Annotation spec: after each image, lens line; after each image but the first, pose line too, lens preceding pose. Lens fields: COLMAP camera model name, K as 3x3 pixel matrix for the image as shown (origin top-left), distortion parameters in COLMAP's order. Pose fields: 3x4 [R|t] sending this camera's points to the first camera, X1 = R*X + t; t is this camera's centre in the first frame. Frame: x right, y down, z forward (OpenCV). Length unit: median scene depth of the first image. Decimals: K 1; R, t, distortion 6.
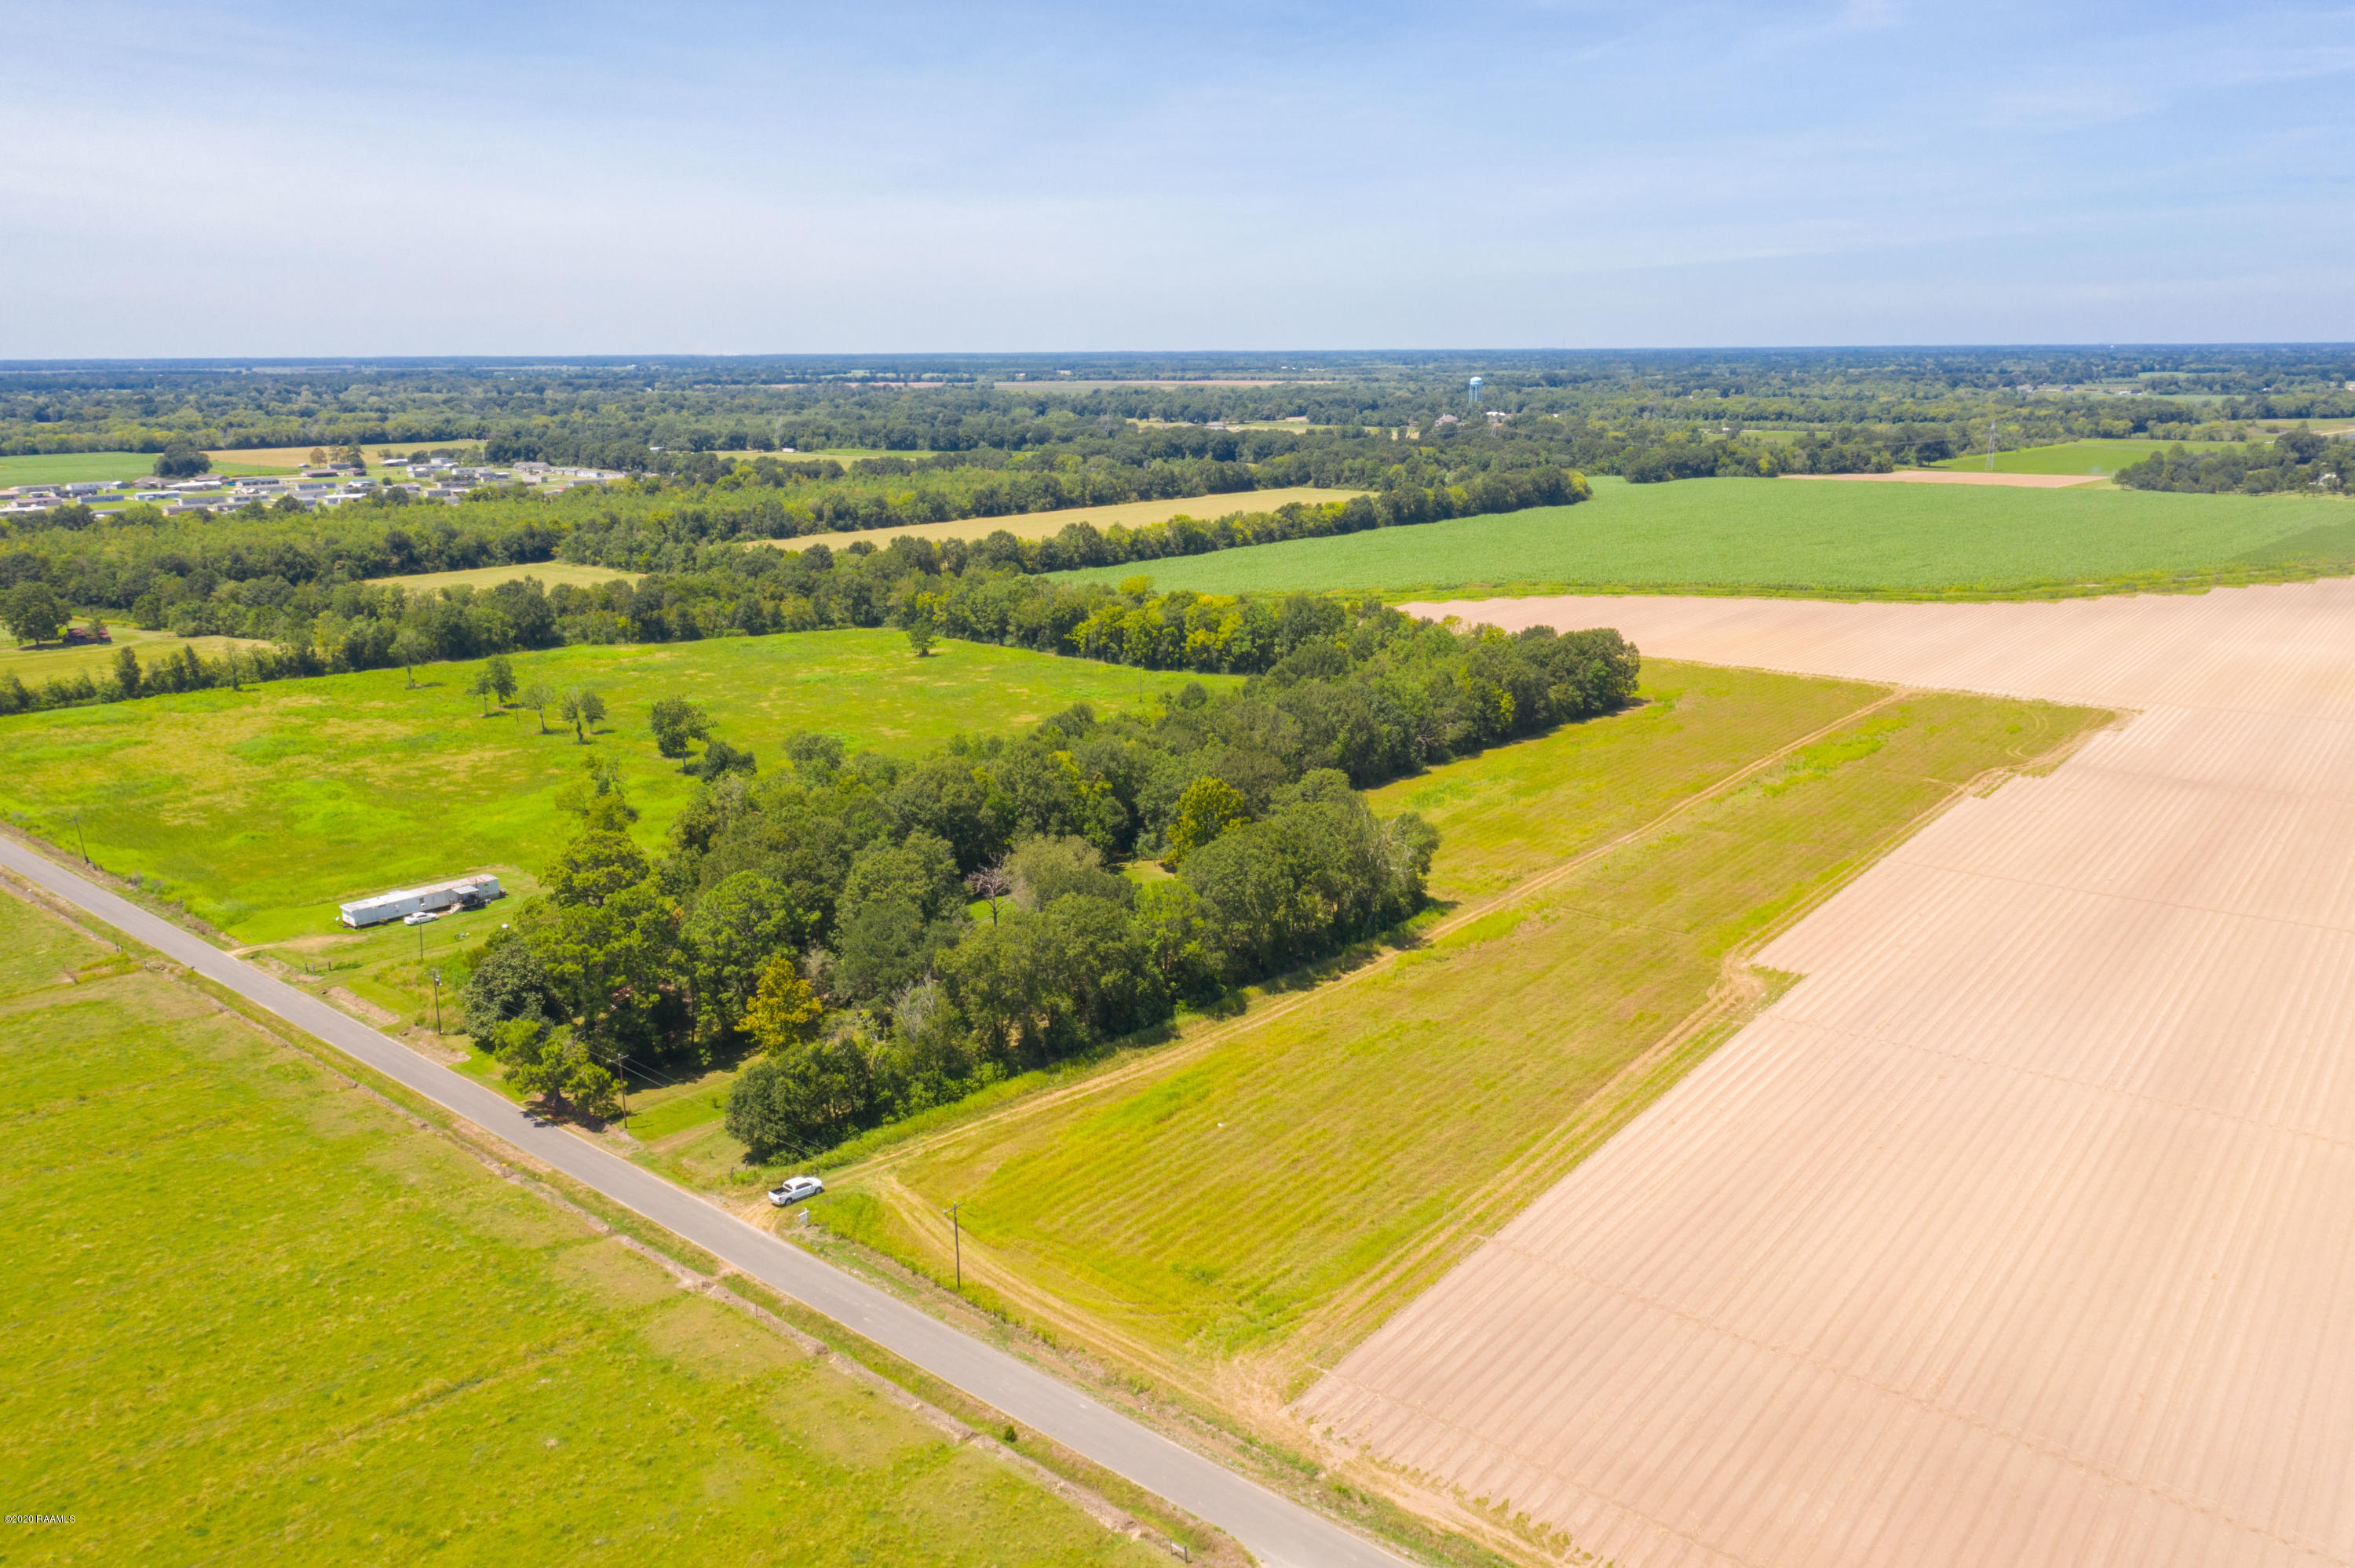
lens RADIAL K [[1867.1, 0, 1181.3], [0, 1867.1, 780.6], [0, 0, 1]] dist [-0.022627, 0.019269]
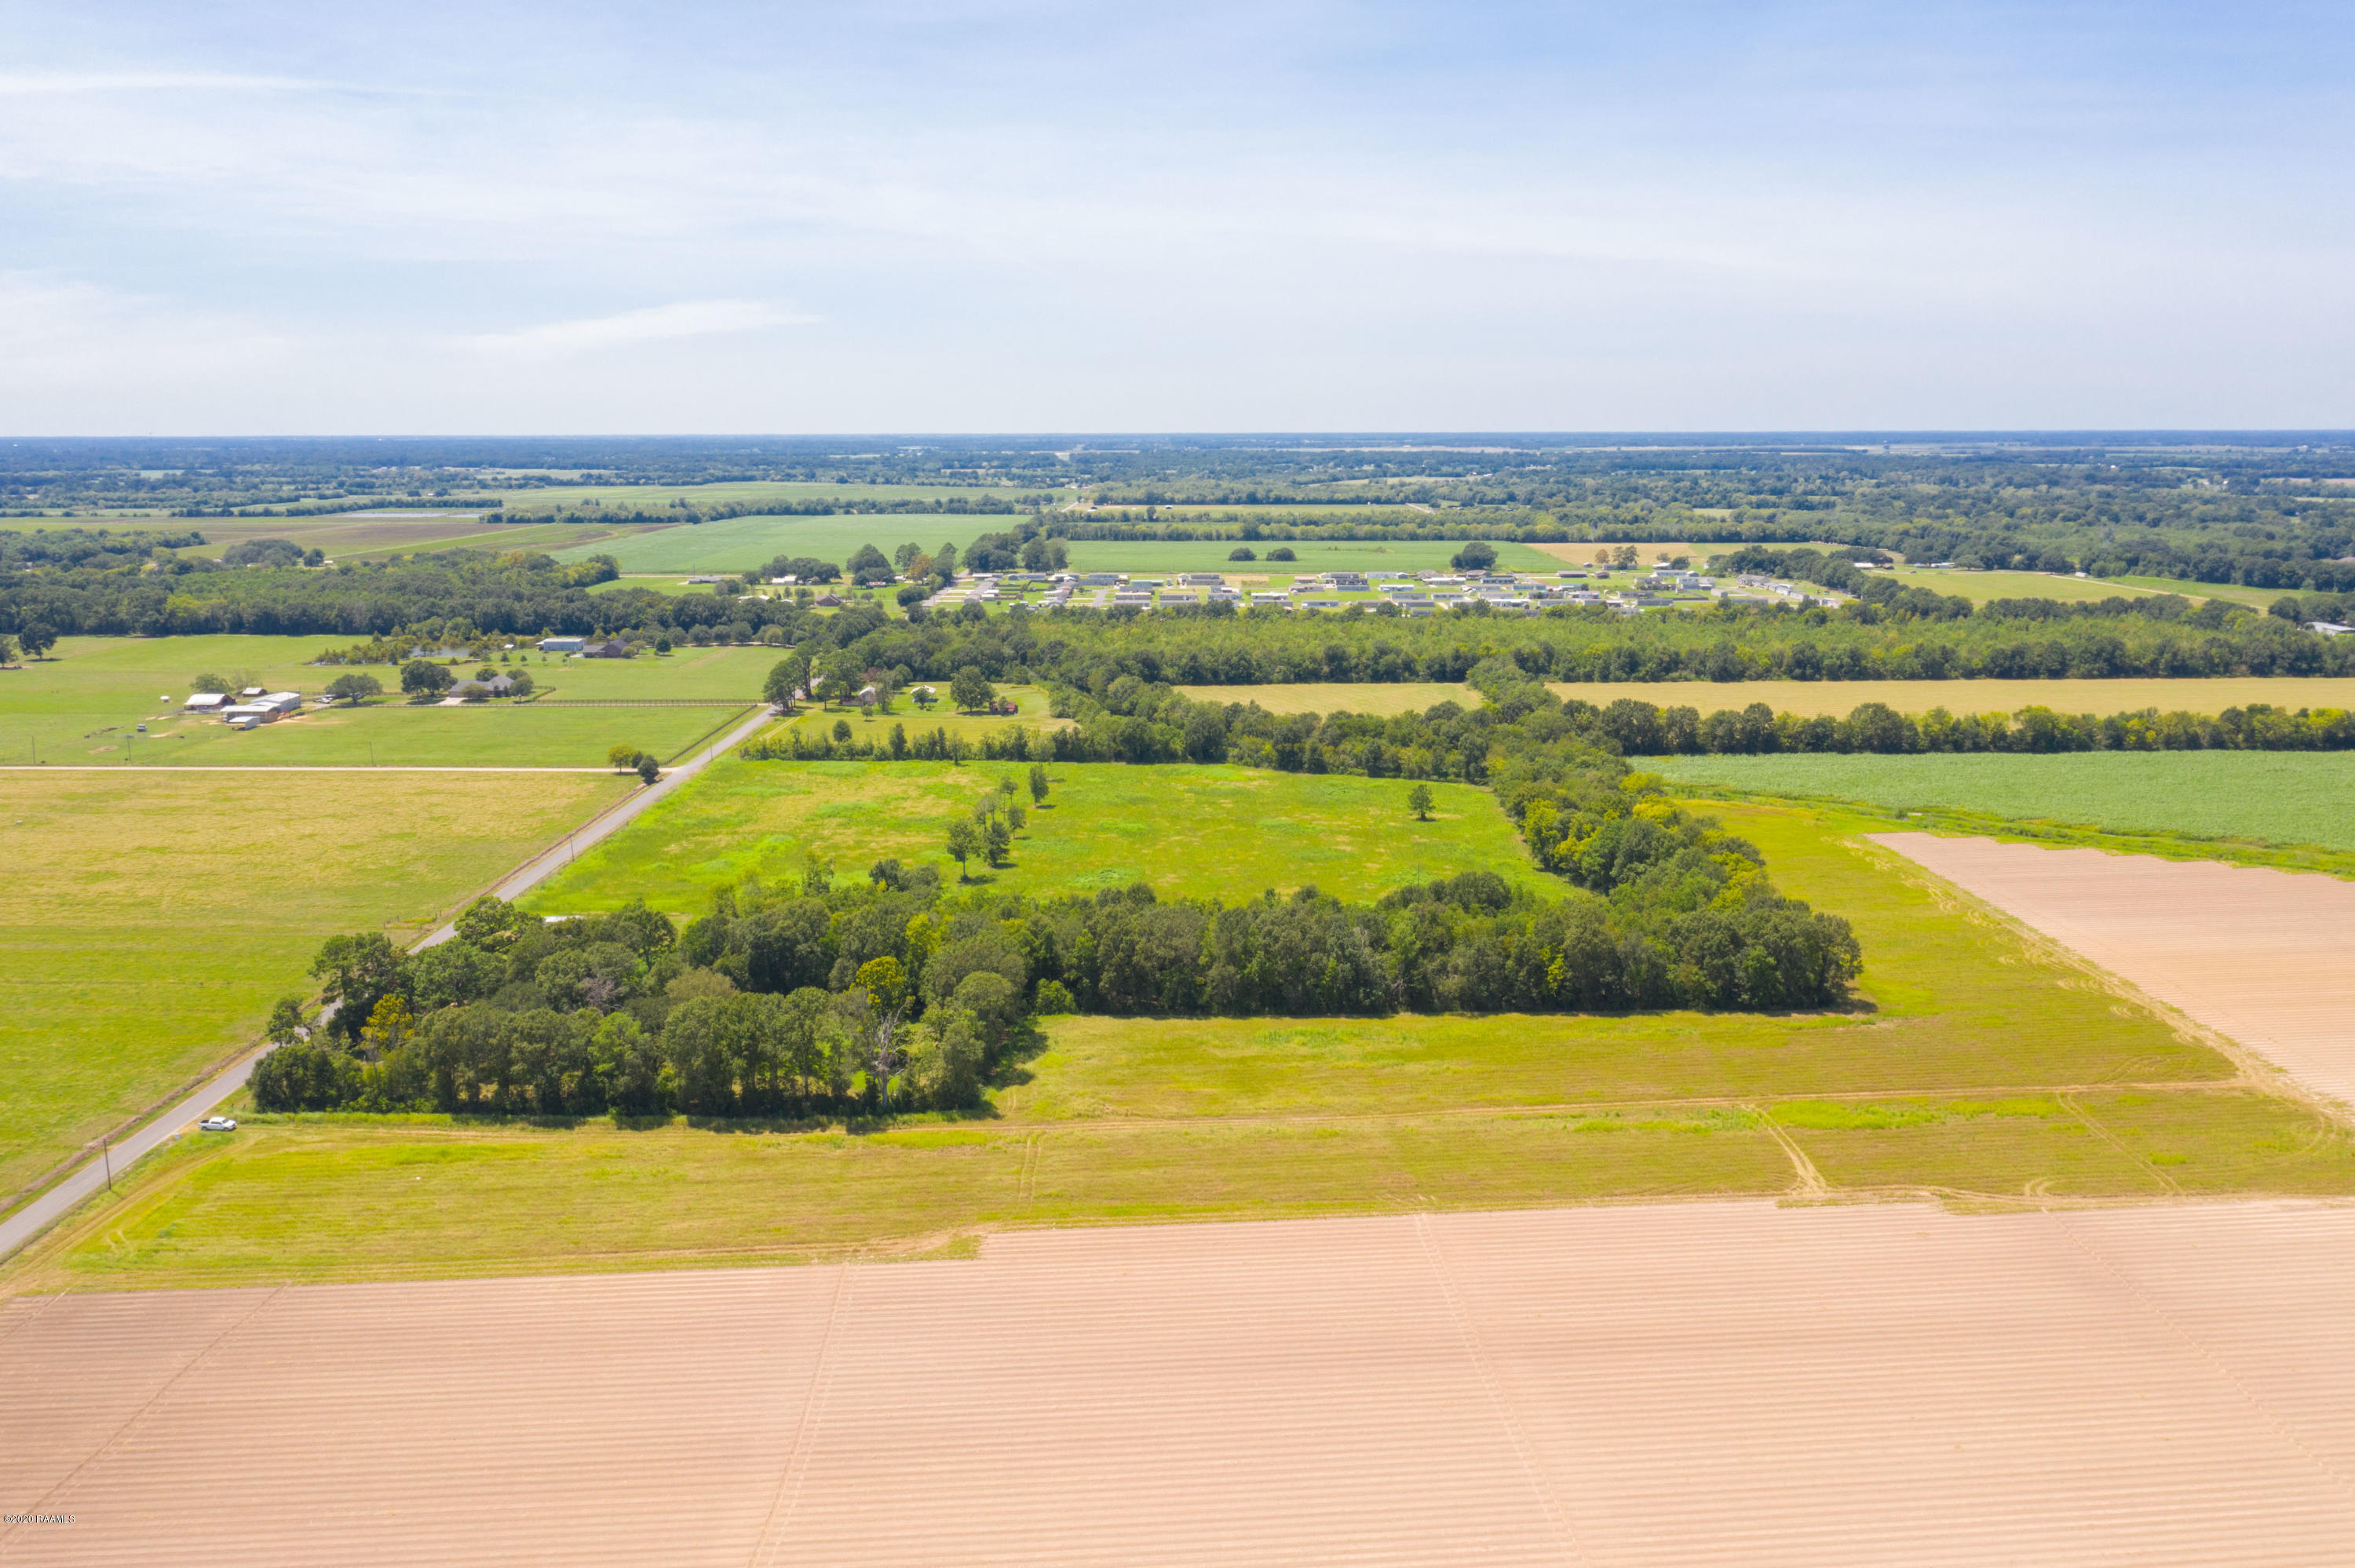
lens RADIAL K [[1867.1, 0, 1167.7], [0, 1867.1, 779.1], [0, 0, 1]] dist [-0.022627, 0.019269]
pose [[0.654192, 0.142711, -0.742742, 0.654698], [-0.169986, 0.984656, 0.039472, -0.125340], [0.736978, 0.100434, 0.668413, 0.204619]]
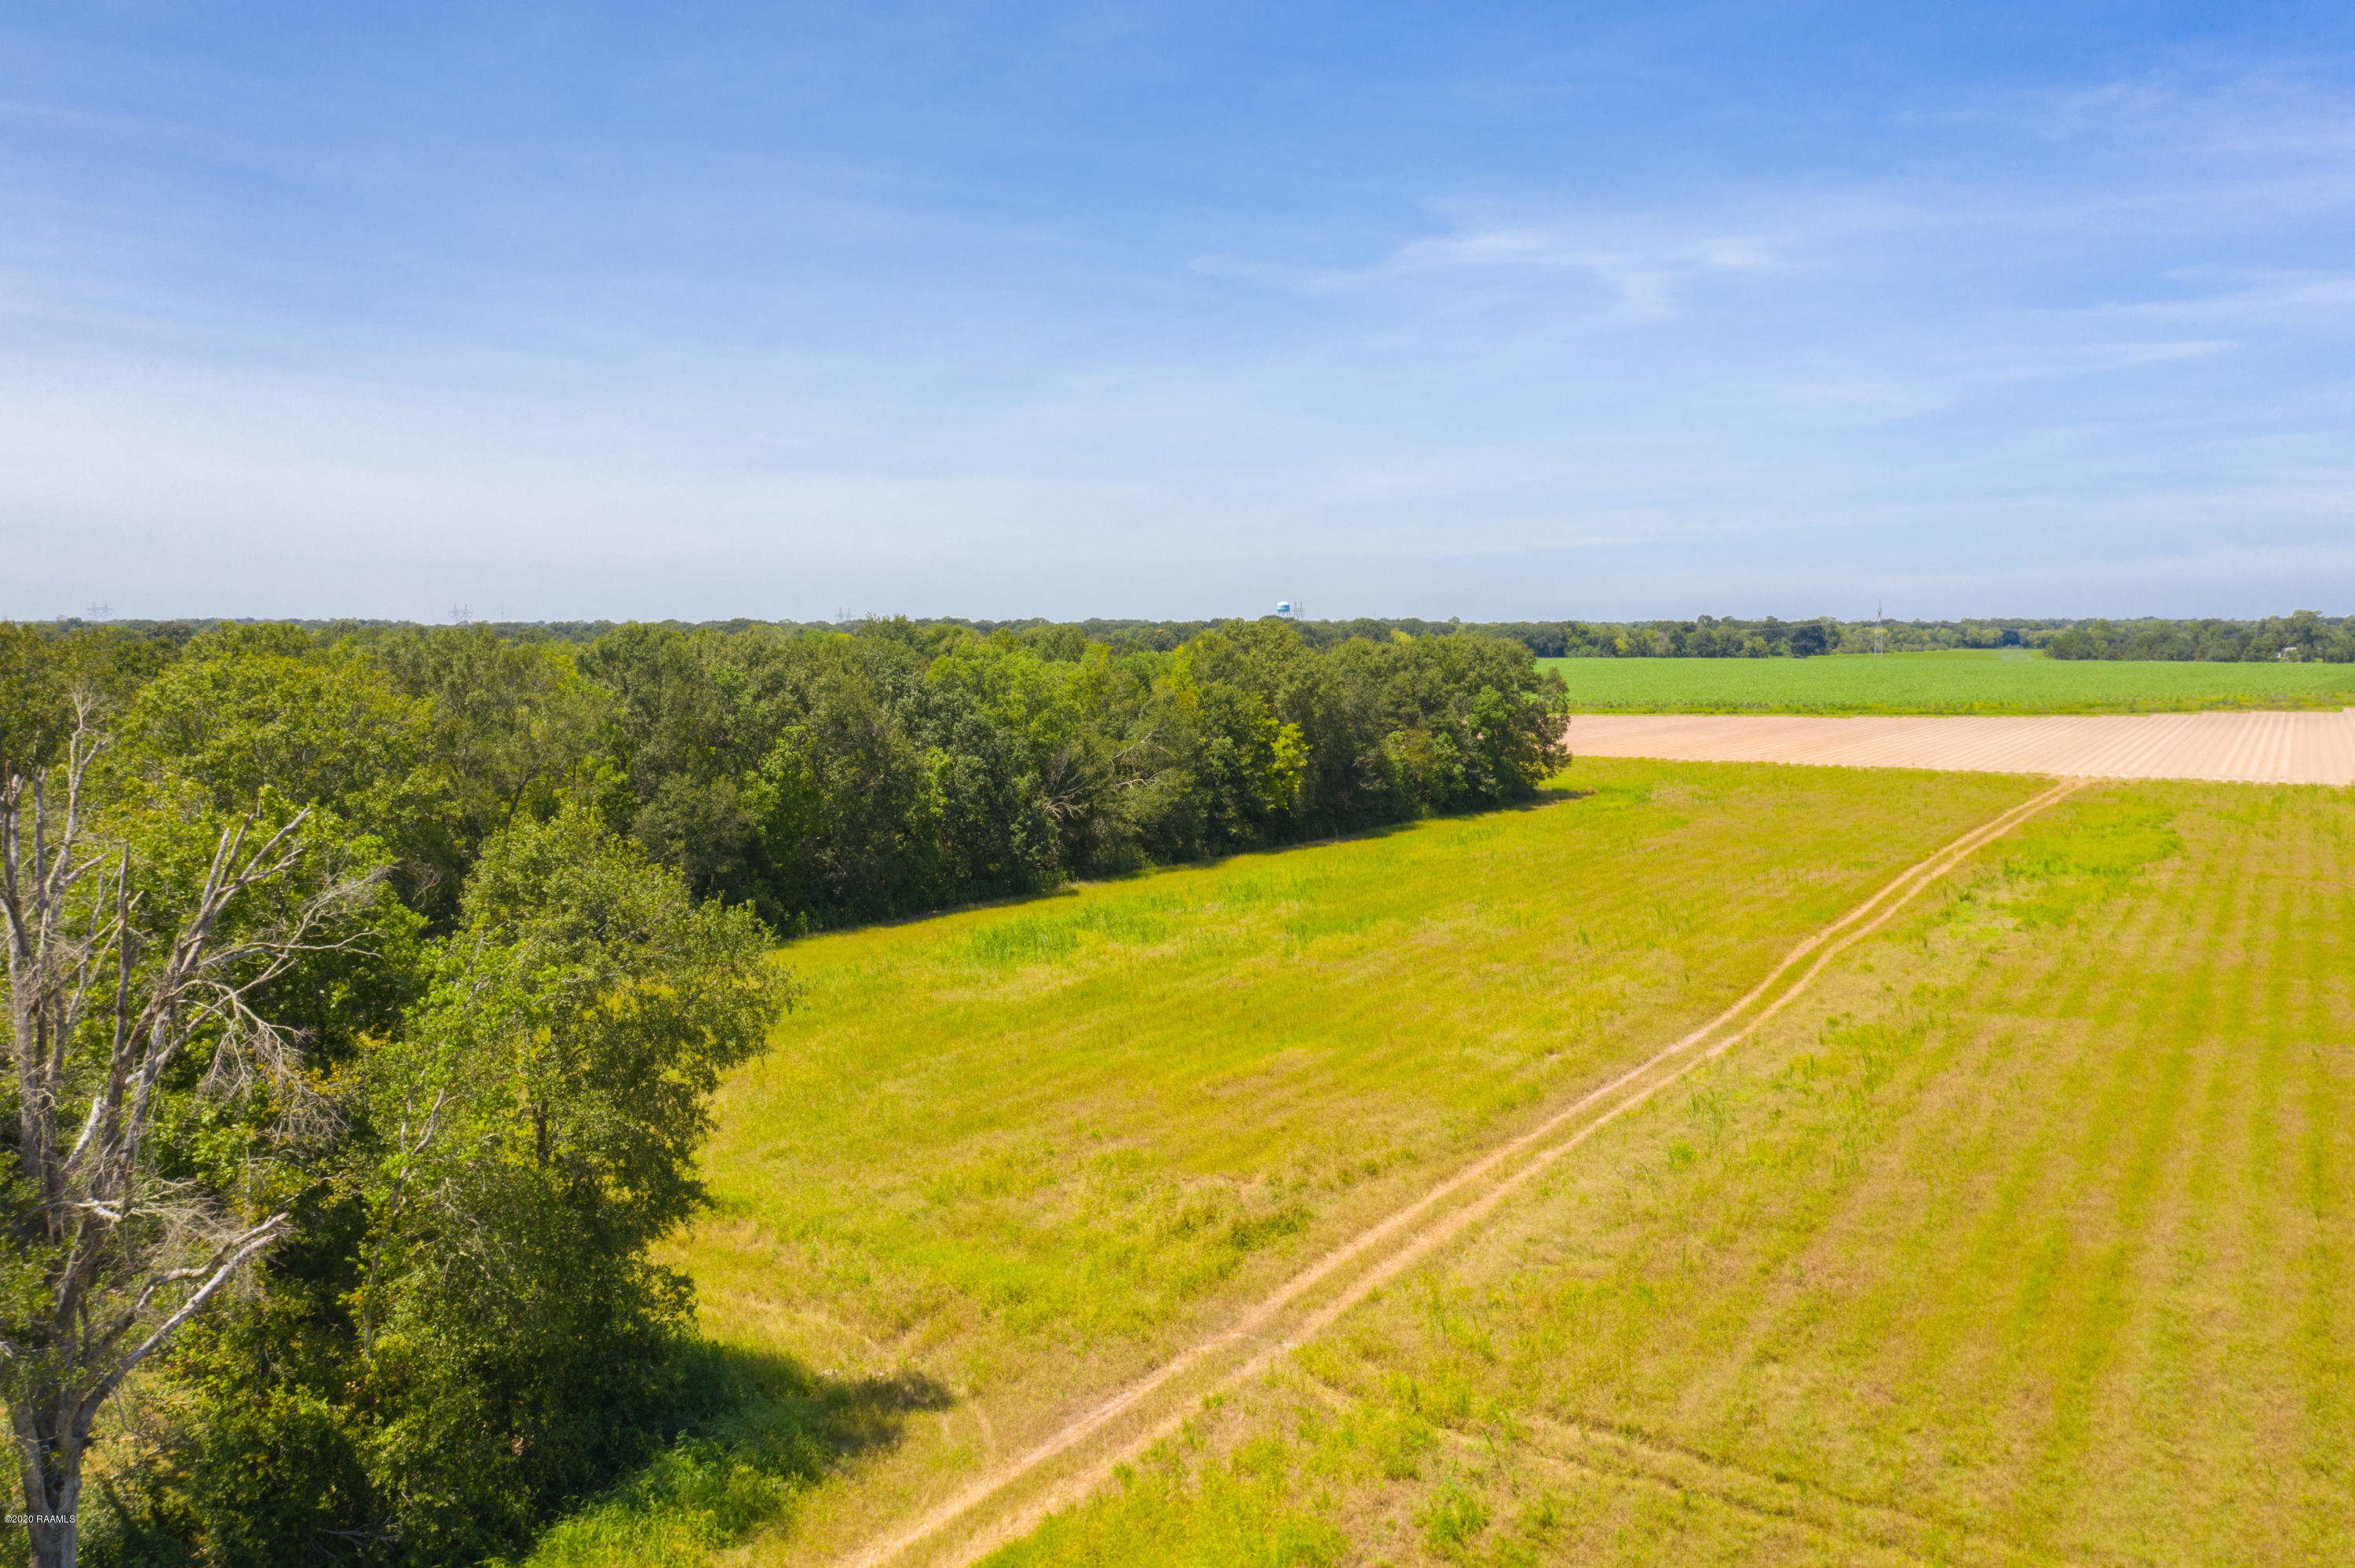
lens RADIAL K [[1867.1, 0, 1184.6], [0, 1867.1, 781.4], [0, 0, 1]] dist [-0.022627, 0.019269]
pose [[0.995370, 0.000088, 0.096114, 0.101470], [0.014122, 0.989013, -0.147152, 0.023766], [-0.095071, 0.147828, 0.984433, 0.540079]]
